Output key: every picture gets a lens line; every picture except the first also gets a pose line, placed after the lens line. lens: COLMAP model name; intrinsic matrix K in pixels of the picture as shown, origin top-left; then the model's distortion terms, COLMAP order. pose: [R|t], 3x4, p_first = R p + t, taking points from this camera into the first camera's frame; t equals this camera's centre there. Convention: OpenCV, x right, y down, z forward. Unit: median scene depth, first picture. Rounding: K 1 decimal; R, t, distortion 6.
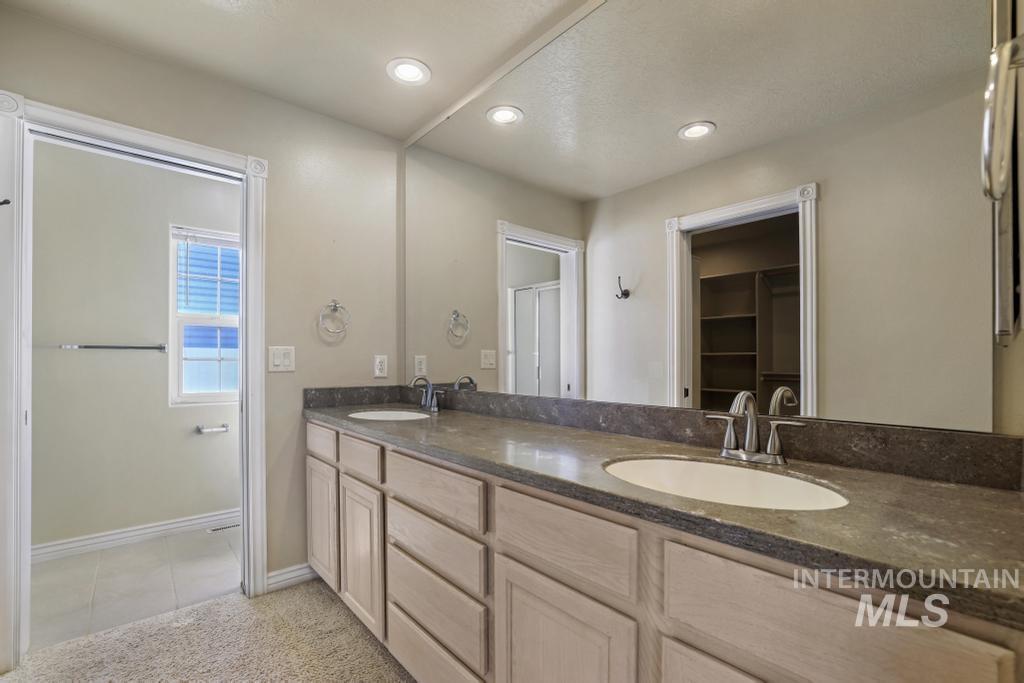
lens RADIAL K [[446.0, 0, 524.0], [0, 446.0, 361.5], [0, 0, 1]] dist [-0.038788, 0.004067]
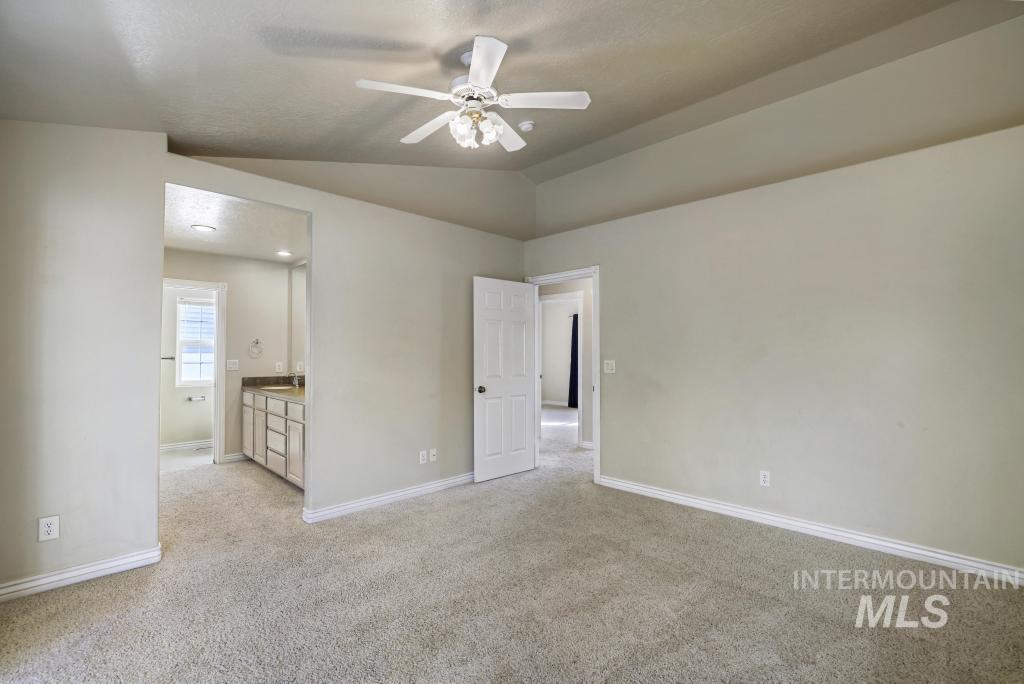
lens RADIAL K [[446.0, 0, 512.6], [0, 446.0, 340.4], [0, 0, 1]] dist [-0.038788, 0.004067]
pose [[0.998457, 0.001422, 0.055513, 0.793544], [0.000218, 0.999564, -0.029510, -0.065187], [-0.055531, 0.029477, 0.998022, -1.395882]]
